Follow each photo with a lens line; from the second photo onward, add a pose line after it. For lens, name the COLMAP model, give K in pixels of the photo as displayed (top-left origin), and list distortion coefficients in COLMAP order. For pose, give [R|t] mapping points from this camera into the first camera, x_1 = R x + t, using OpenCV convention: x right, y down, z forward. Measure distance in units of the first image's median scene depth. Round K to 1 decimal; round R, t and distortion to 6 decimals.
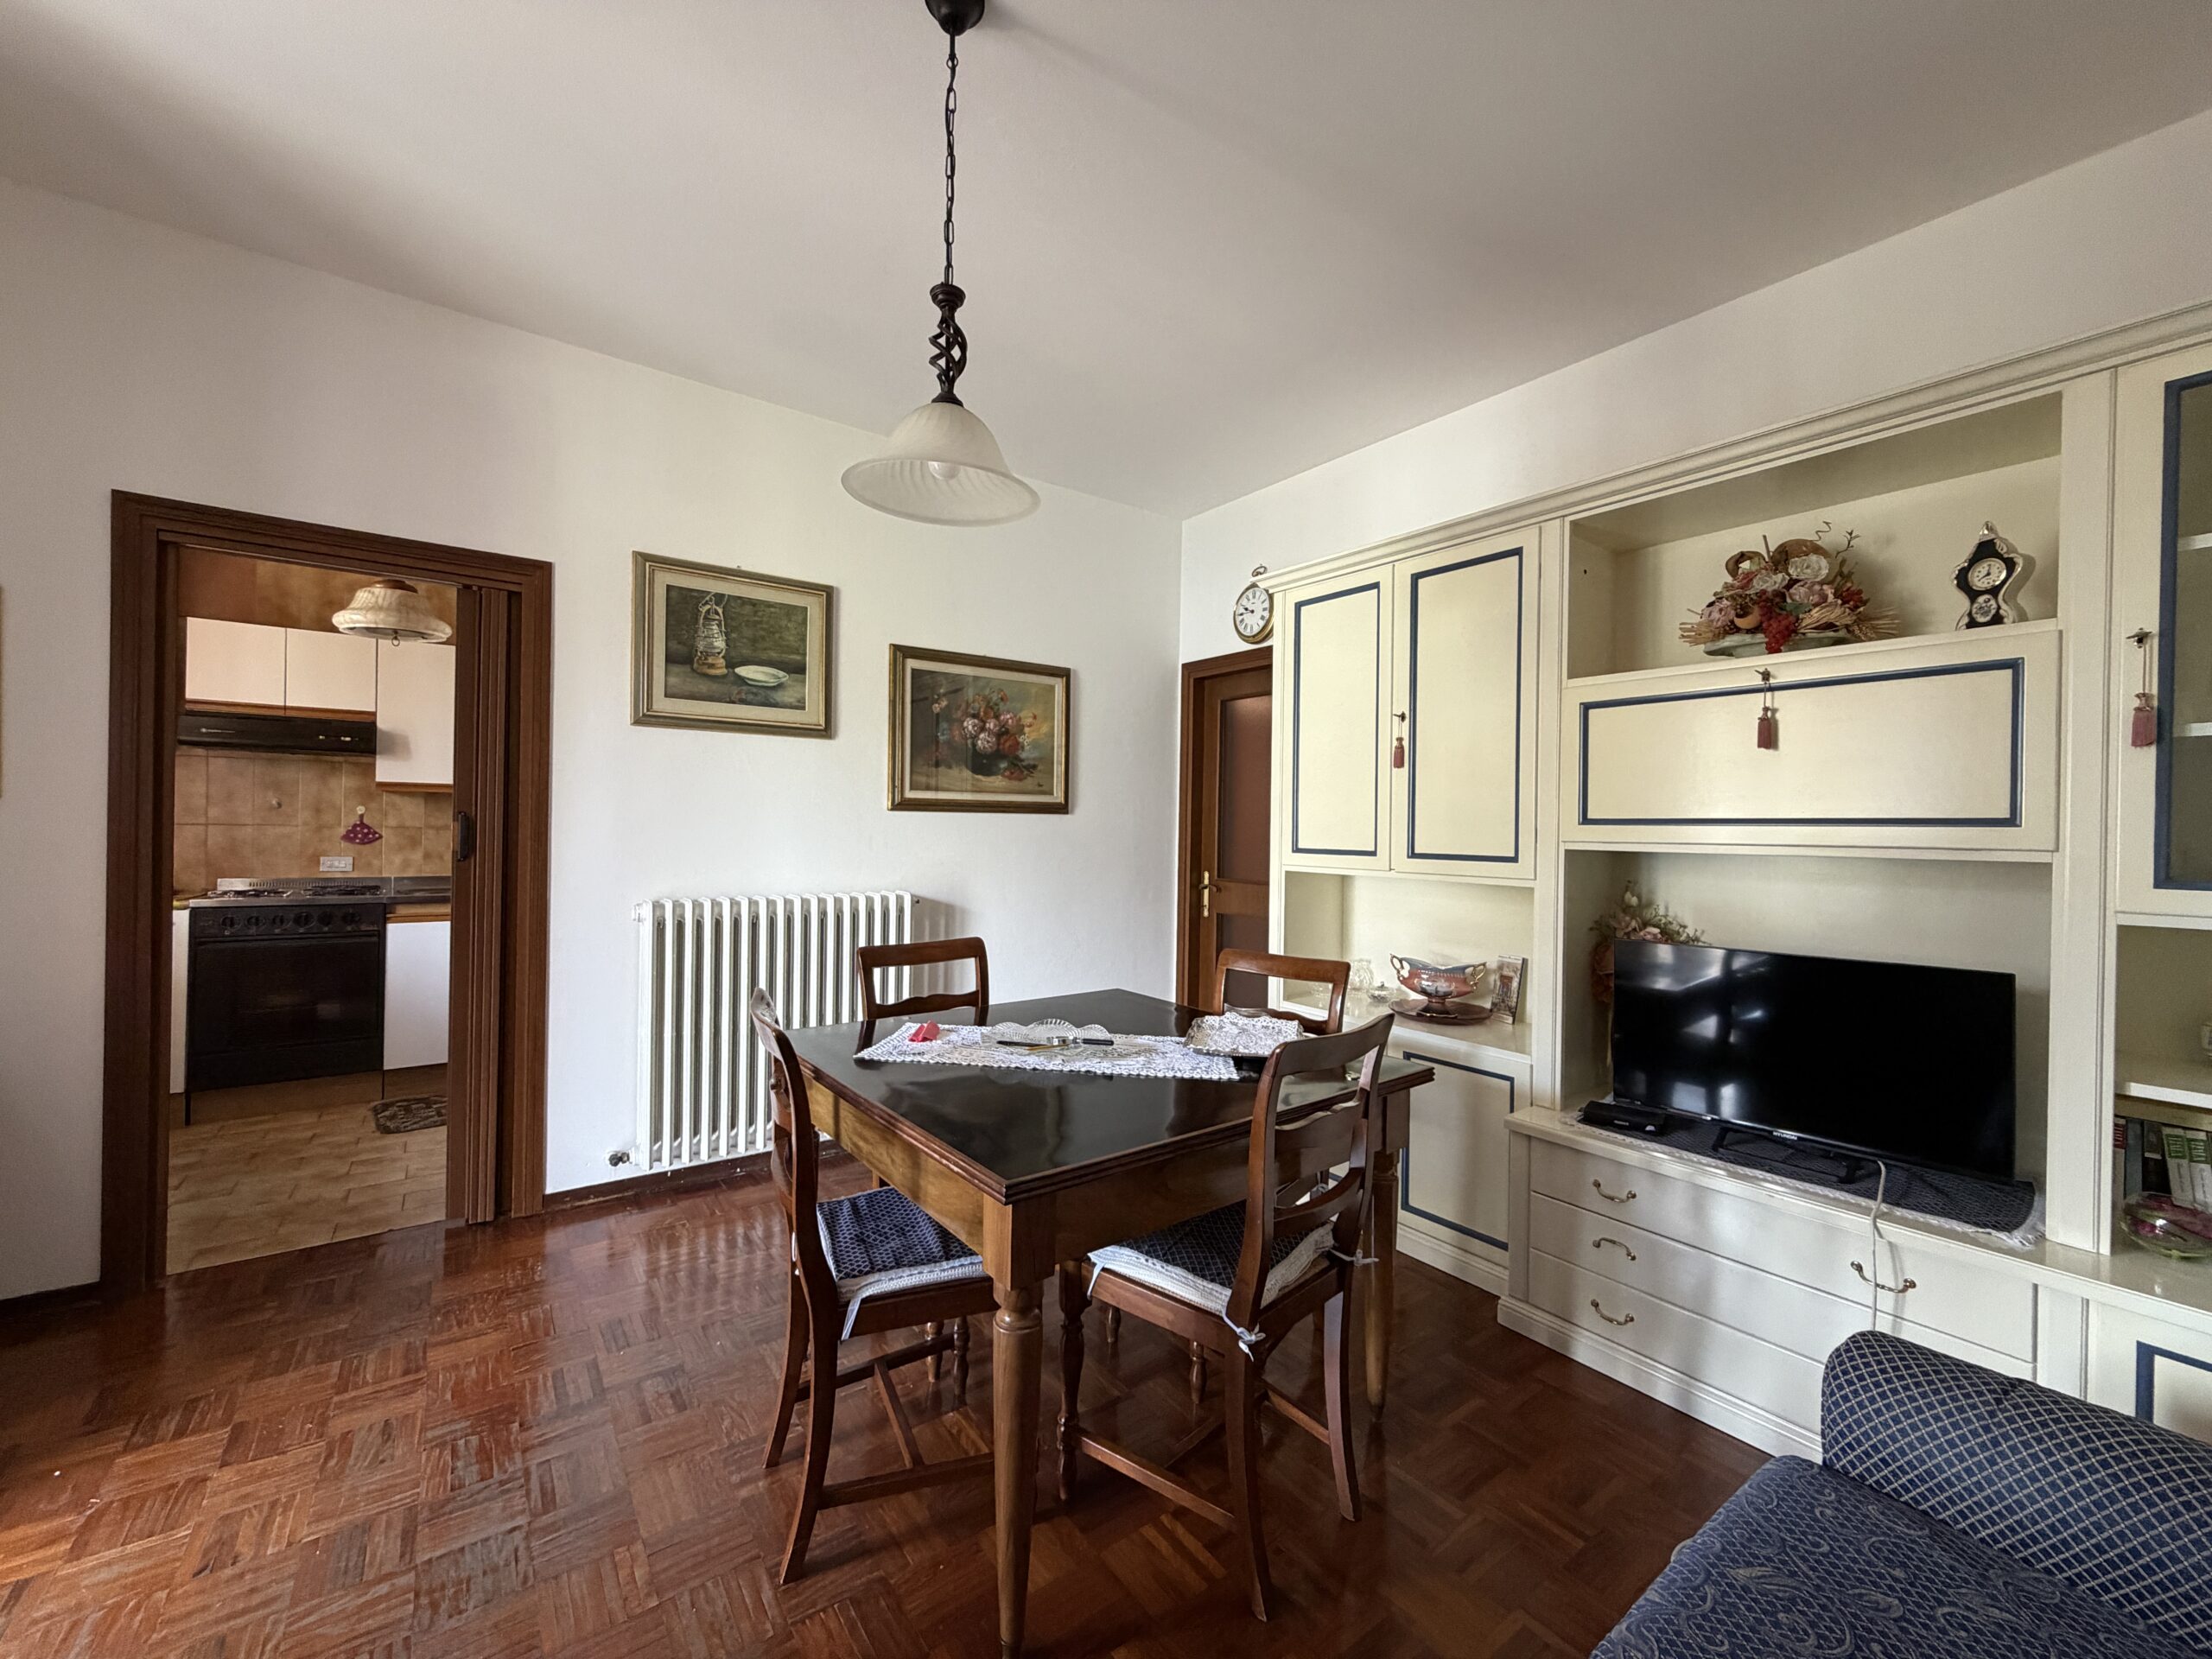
lens RADIAL K [[880.1, 0, 1100.2], [0, 880.1, 829.6], [0, 0, 1]] dist [-0.000910, -0.000119]
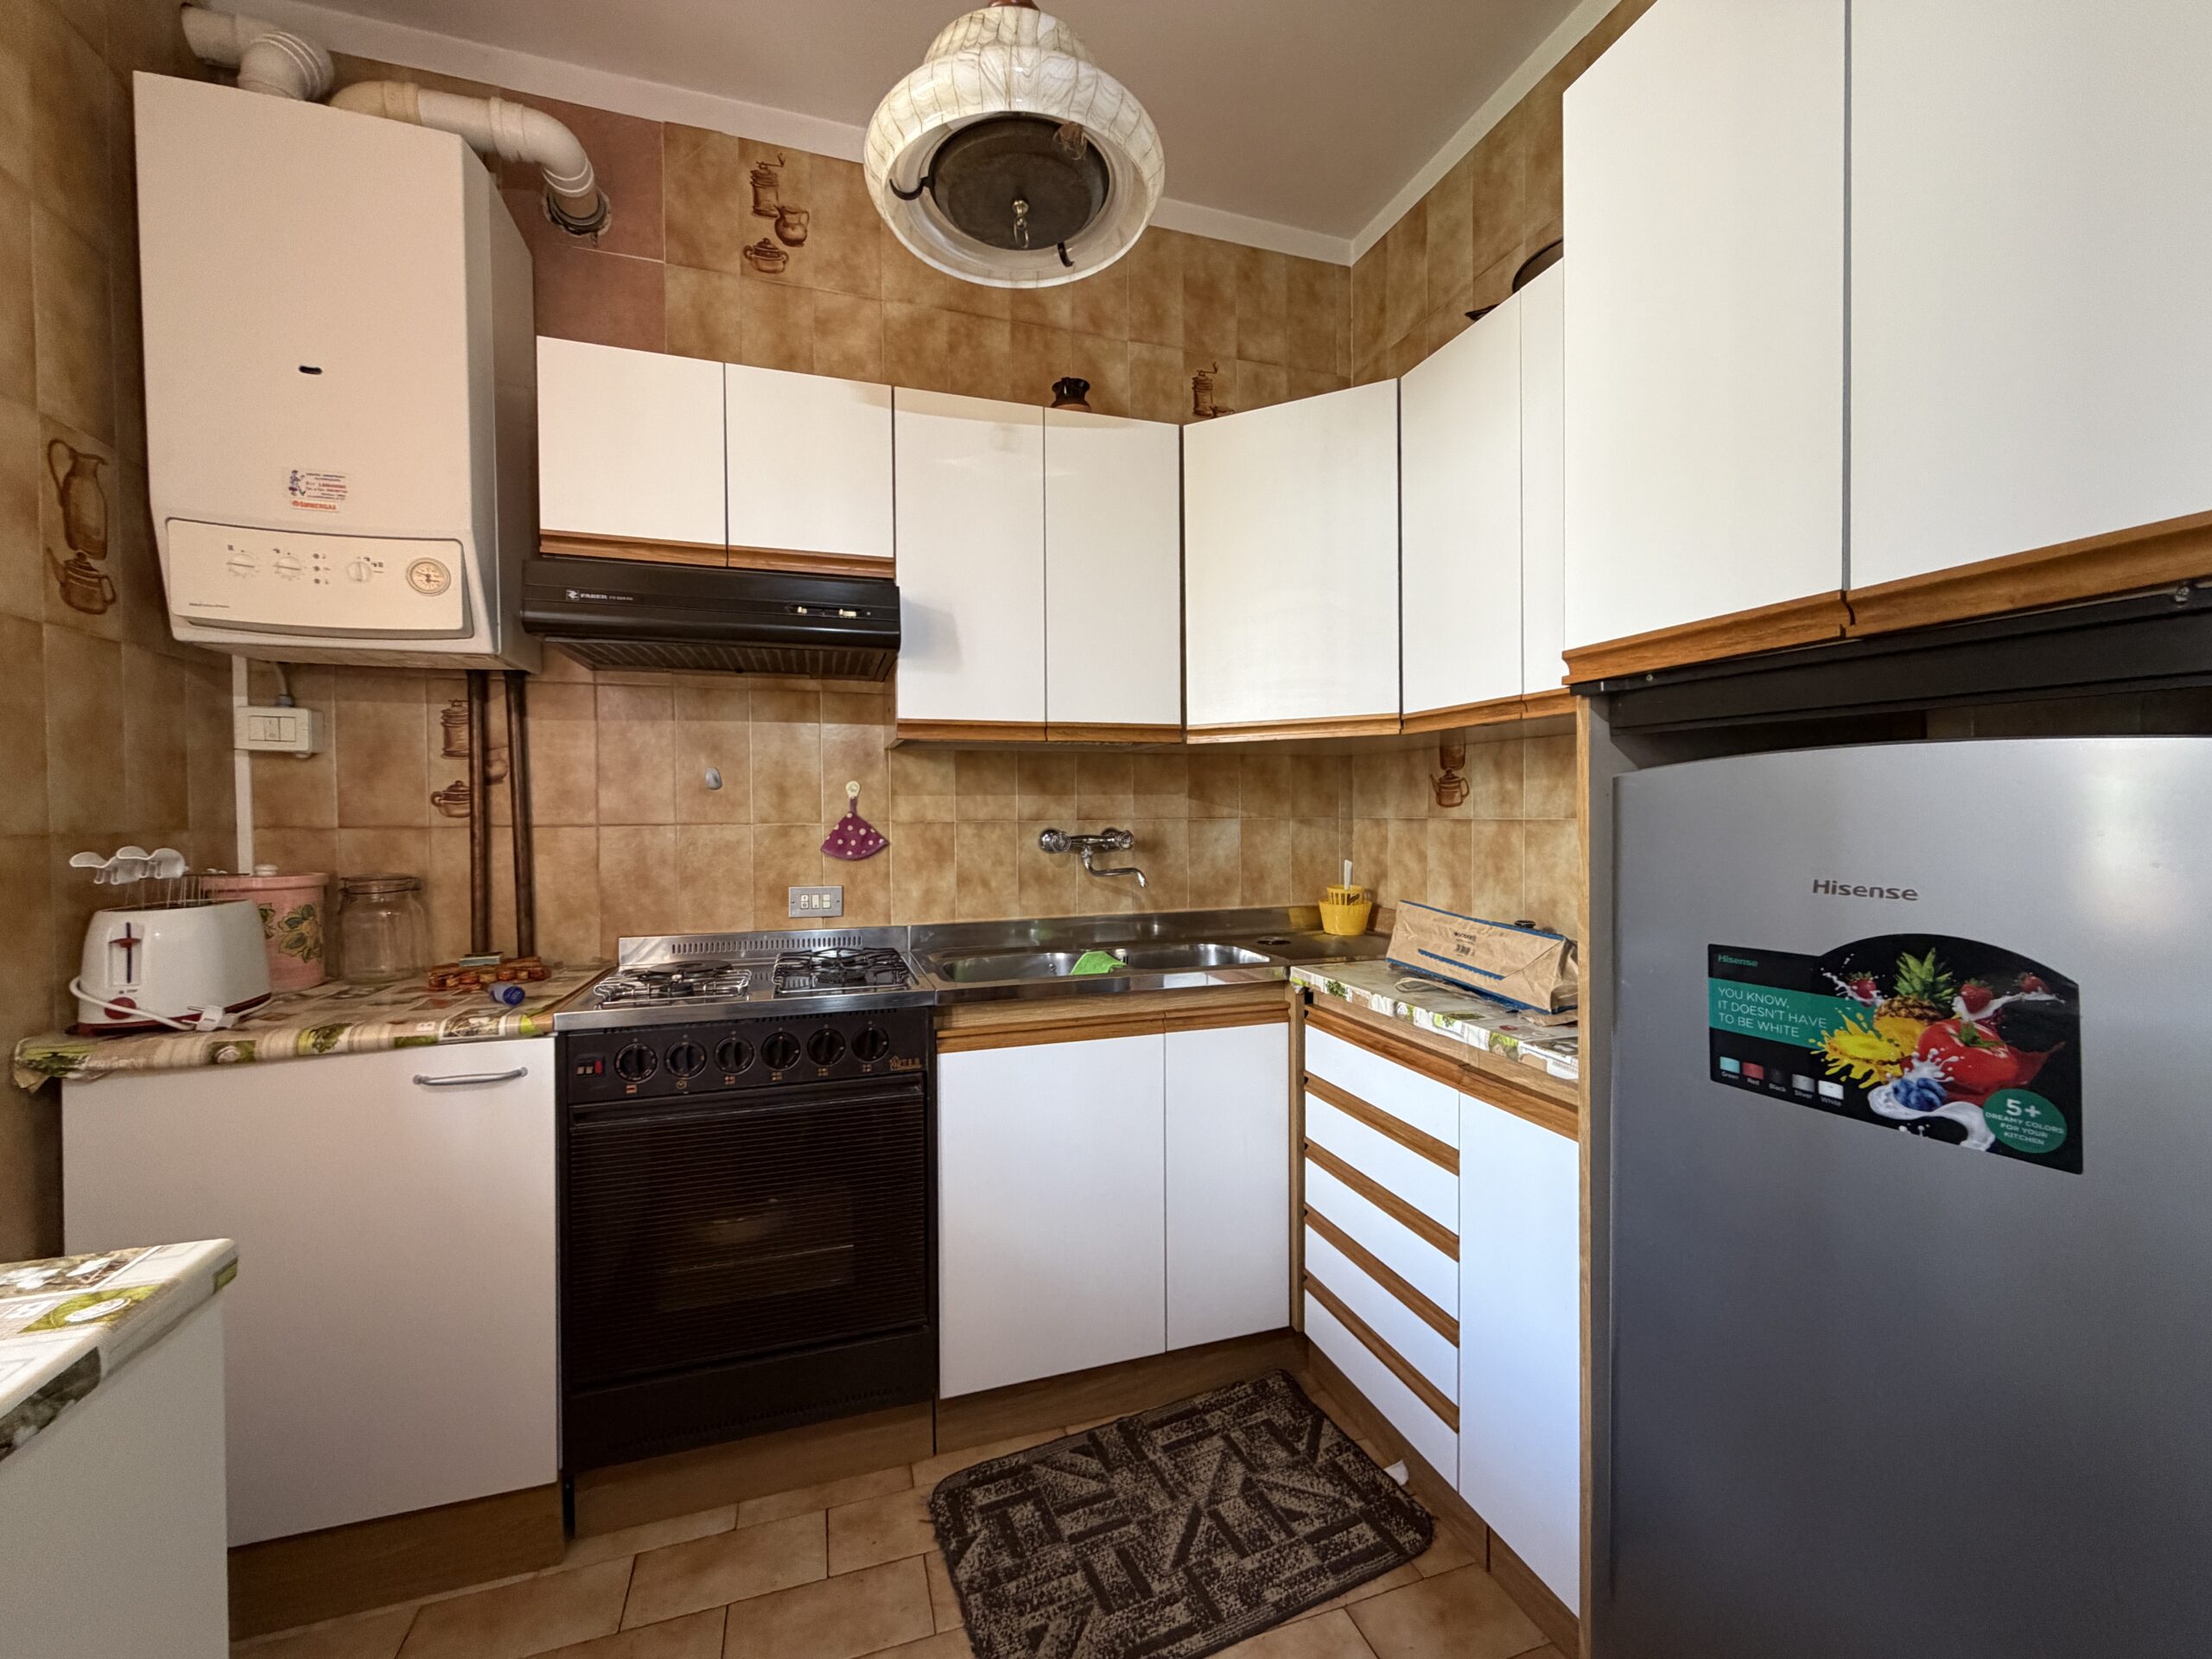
lens RADIAL K [[880.1, 0, 1100.2], [0, 880.1, 829.6], [0, 0, 1]] dist [-0.000910, -0.000119]
pose [[0.949877, -0.019713, -0.312001, -0.606406], [0.023772, 0.999675, 0.009210, -0.001289], [0.311718, -0.016165, 0.950037, 0.629499]]
